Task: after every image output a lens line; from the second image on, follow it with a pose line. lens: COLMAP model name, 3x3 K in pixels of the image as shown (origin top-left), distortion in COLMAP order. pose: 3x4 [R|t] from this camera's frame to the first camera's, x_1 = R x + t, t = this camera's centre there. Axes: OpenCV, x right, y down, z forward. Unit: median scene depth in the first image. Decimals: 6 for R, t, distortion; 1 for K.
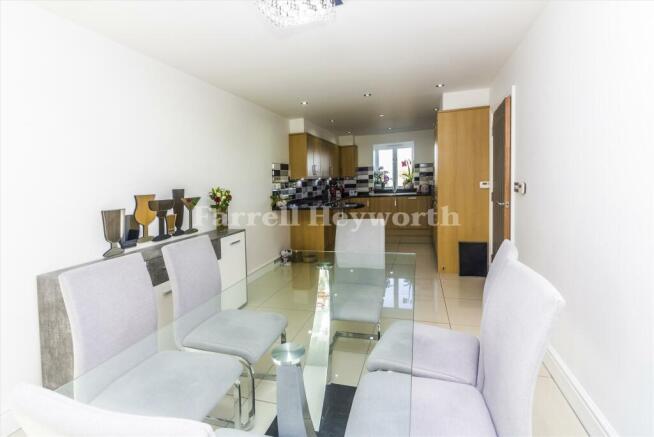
lens RADIAL K [[302.5, 0, 325.6], [0, 302.5, 198.4], [0, 0, 1]] dist [-0.000215, 0.000059]
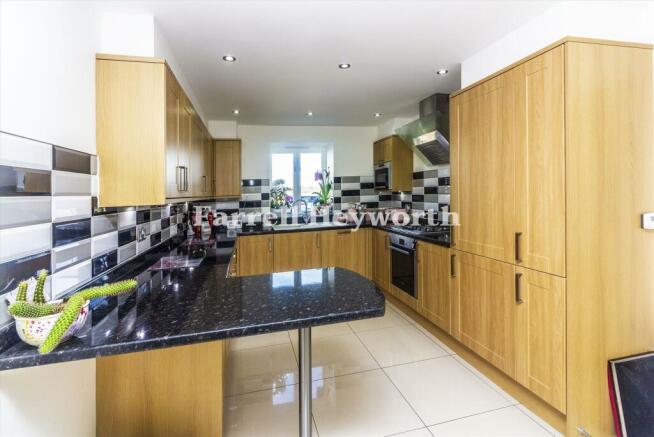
lens RADIAL K [[302.5, 0, 325.6], [0, 302.5, 198.4], [0, 0, 1]] dist [-0.000215, 0.000059]
pose [[0.855731, 0.001593, 0.517418, -0.056523], [0.028155, 0.998370, -0.049638, -0.035506], [-0.516654, 0.057044, 0.854292, 0.446167]]
